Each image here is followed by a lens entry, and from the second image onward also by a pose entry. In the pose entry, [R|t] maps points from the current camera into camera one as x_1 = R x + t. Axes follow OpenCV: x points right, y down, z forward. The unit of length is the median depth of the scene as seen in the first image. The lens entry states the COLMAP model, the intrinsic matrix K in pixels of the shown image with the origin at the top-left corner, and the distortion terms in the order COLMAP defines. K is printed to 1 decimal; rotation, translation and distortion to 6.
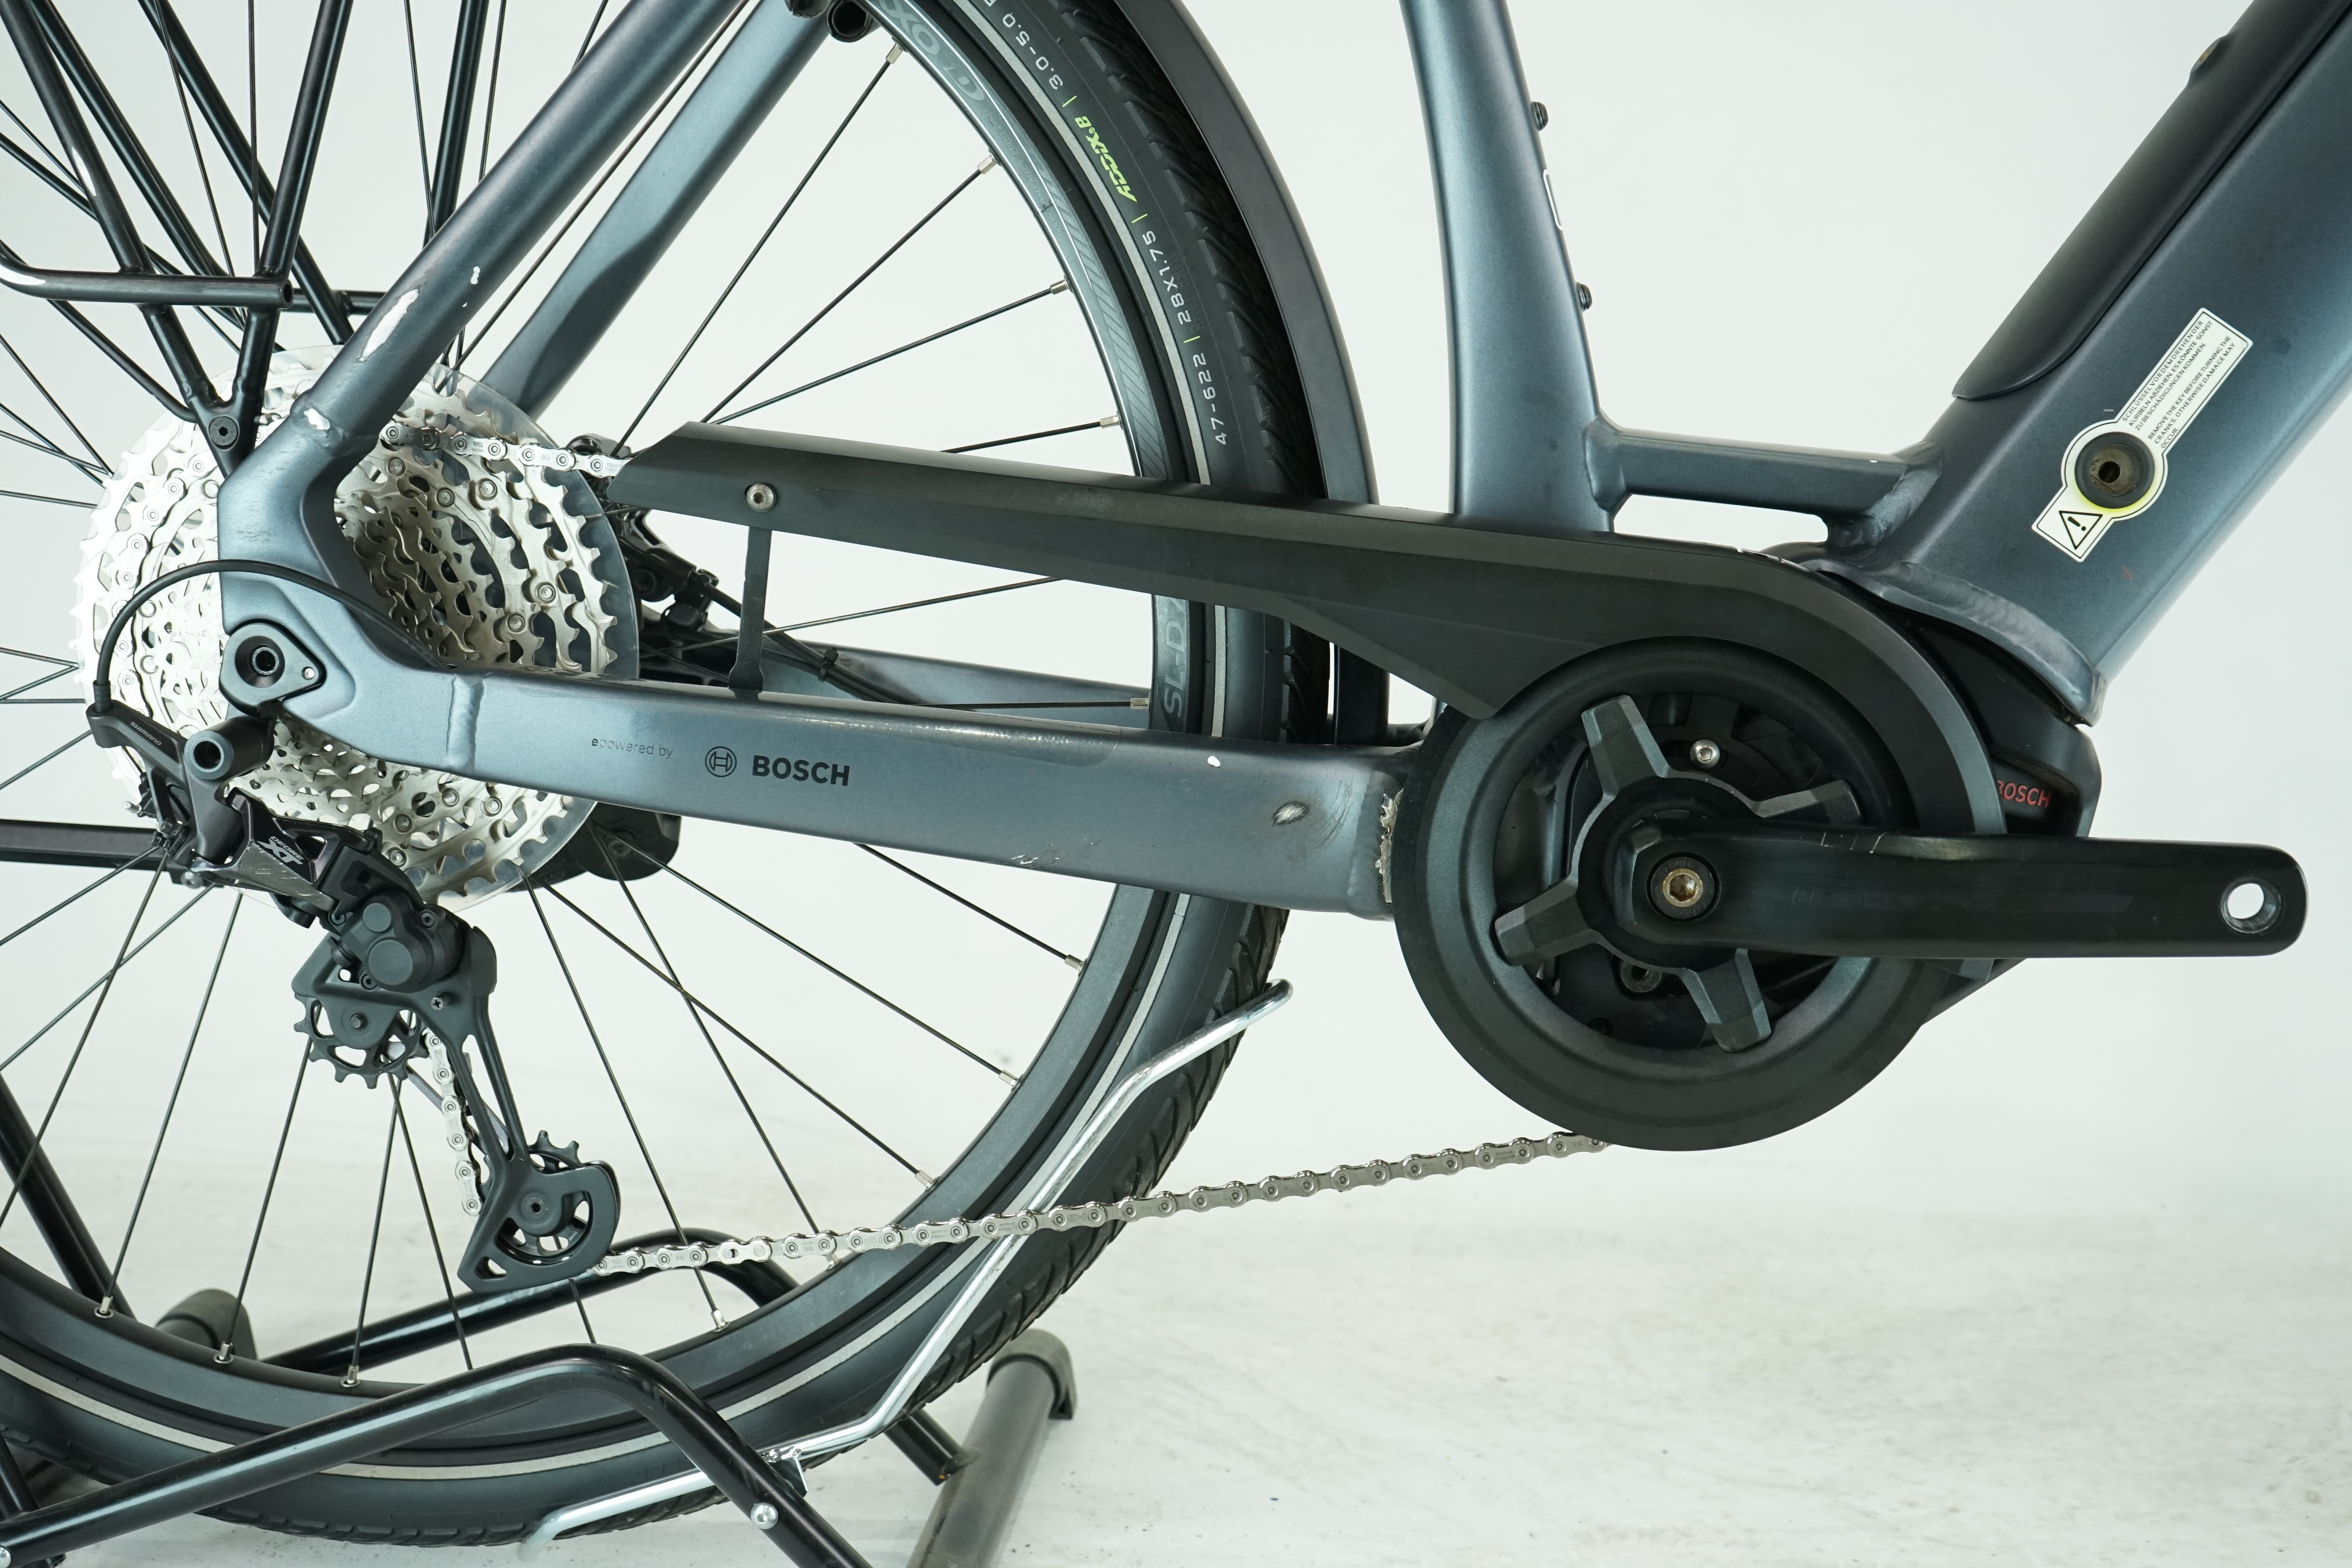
lens RADIAL K [[3108.5, 0, 1176.0], [0, 3108.5, 784.0], [0, 0, 1]] dist [-0.006108, 0.002352]
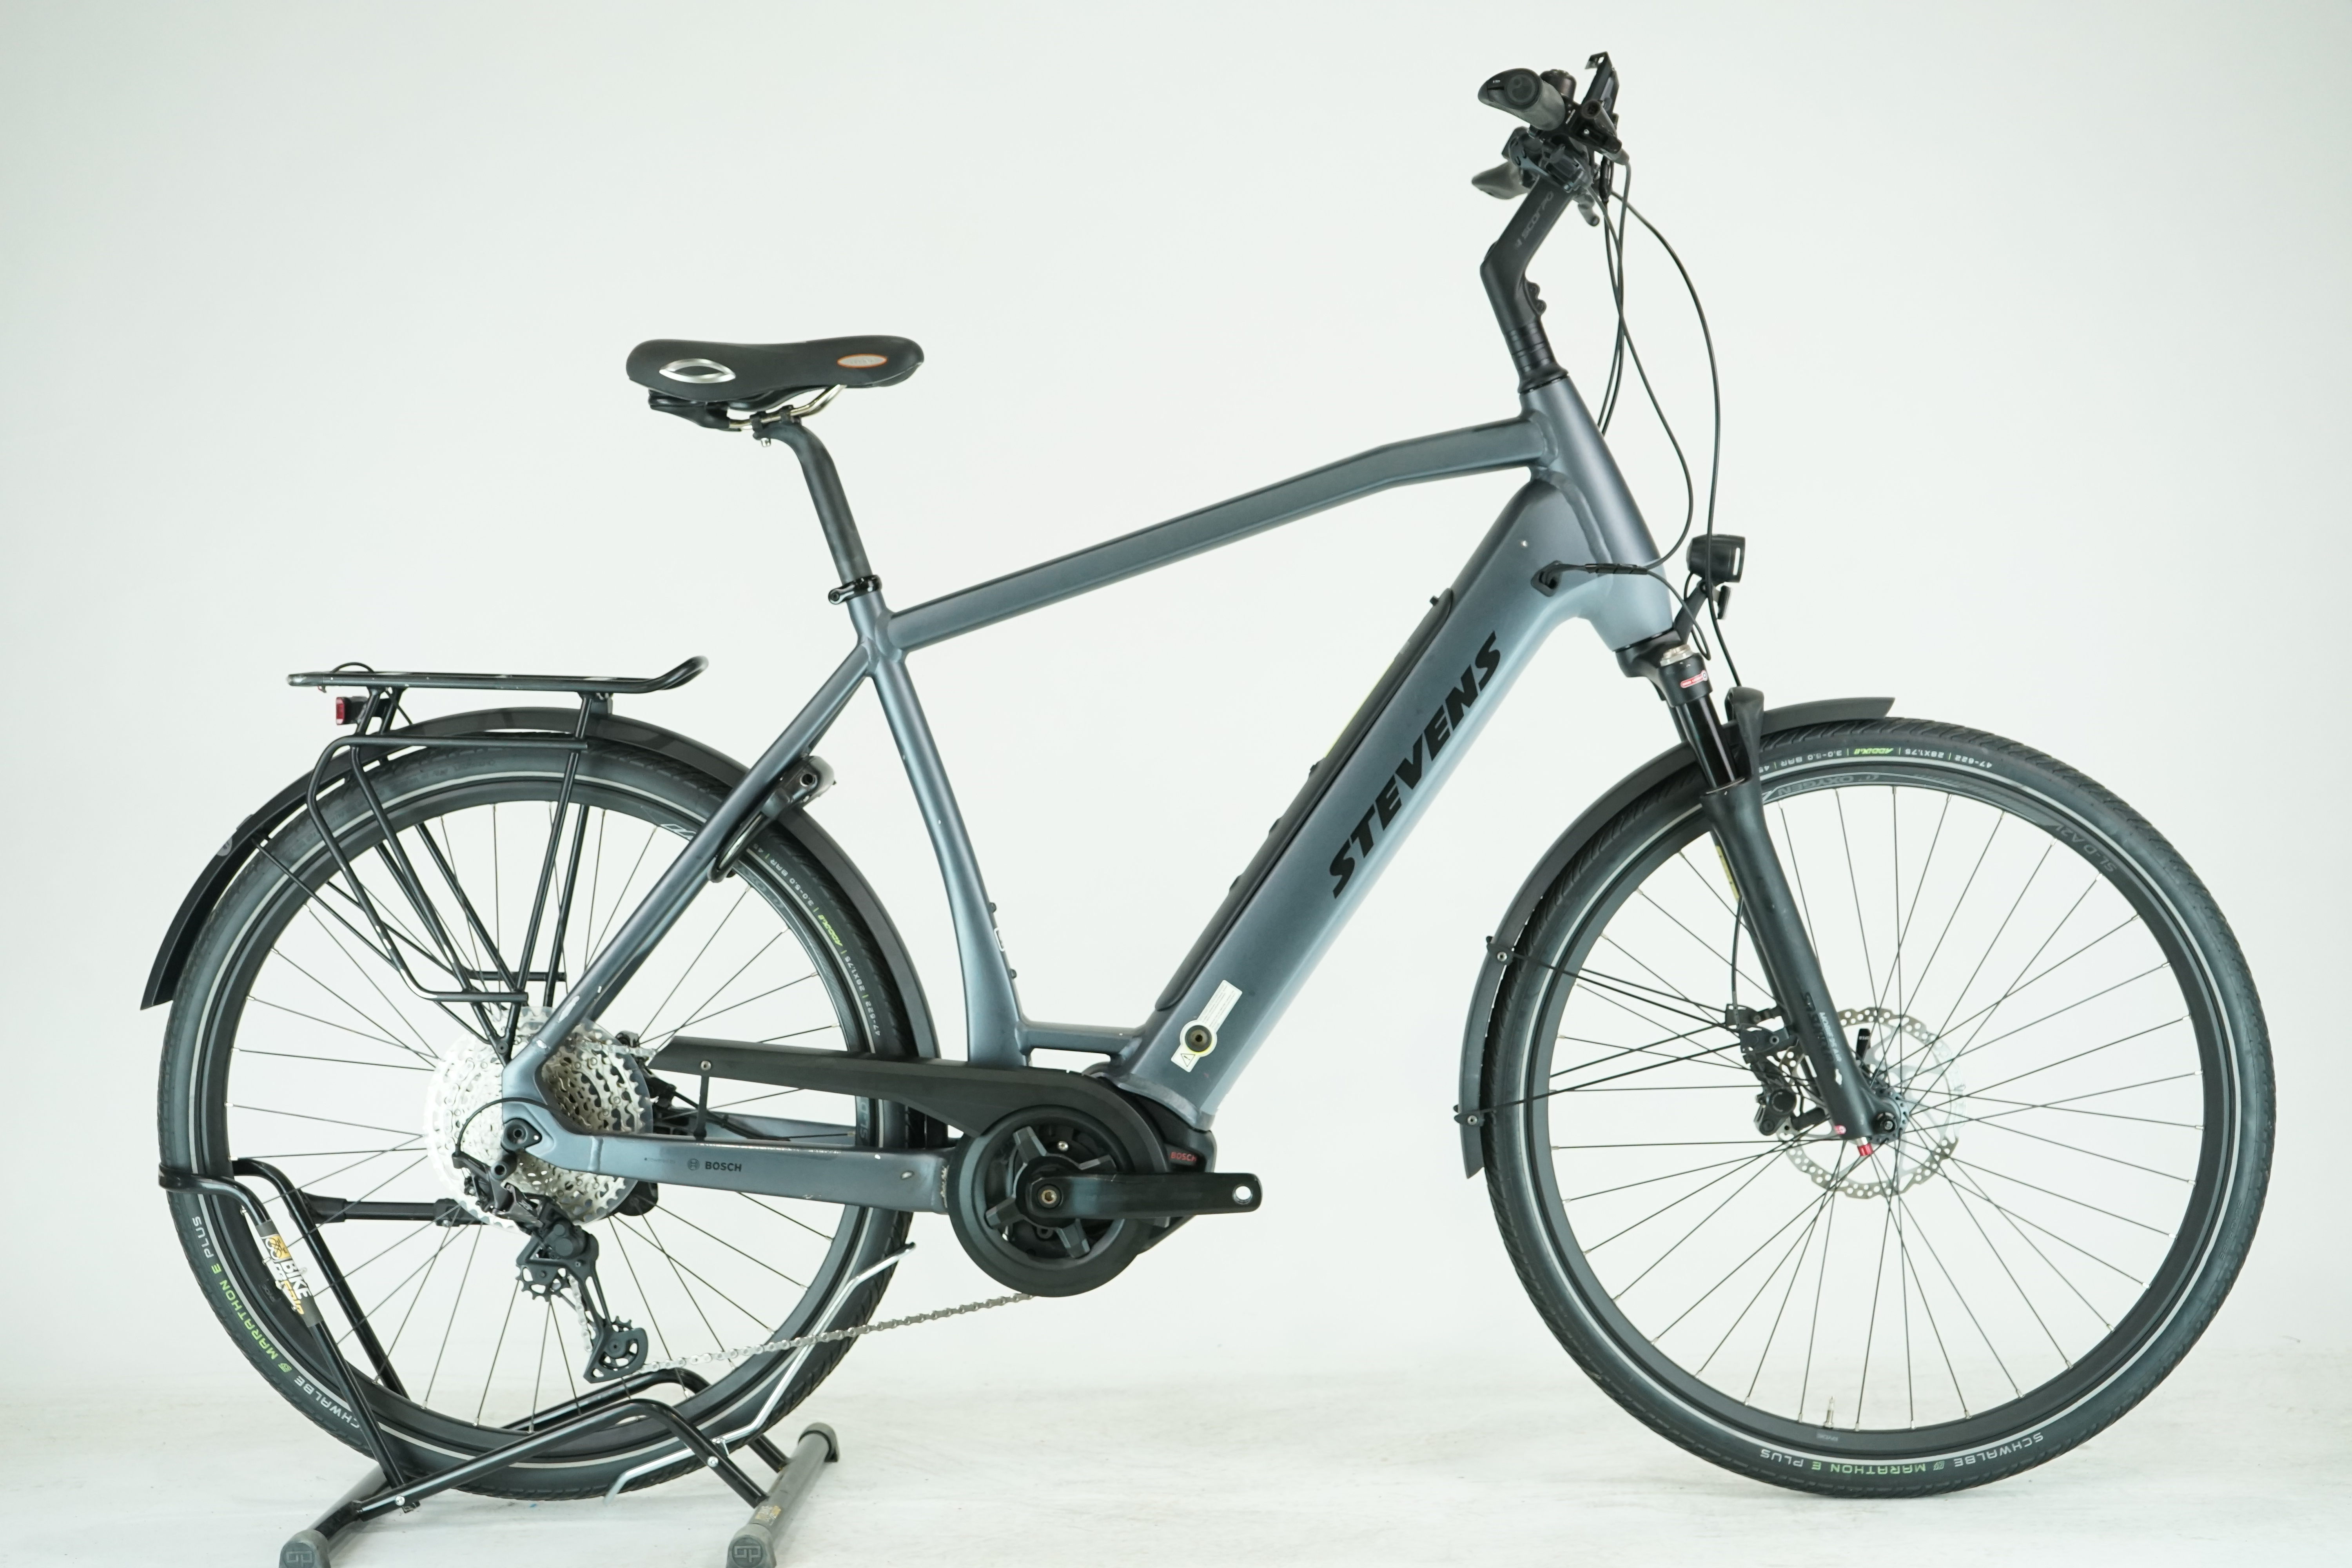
lens RADIAL K [[3296.2, 0, 1141.2], [0, 3296.2, 783.3], [0, 0, 1]] dist [0.011056, -0.029786]
pose [[0.997747, -0.034603, 0.057472, 0.081937], [0.040529, 0.993607, -0.105372, -0.017774], [-0.053459, 0.107464, 0.992771, -1.766799]]
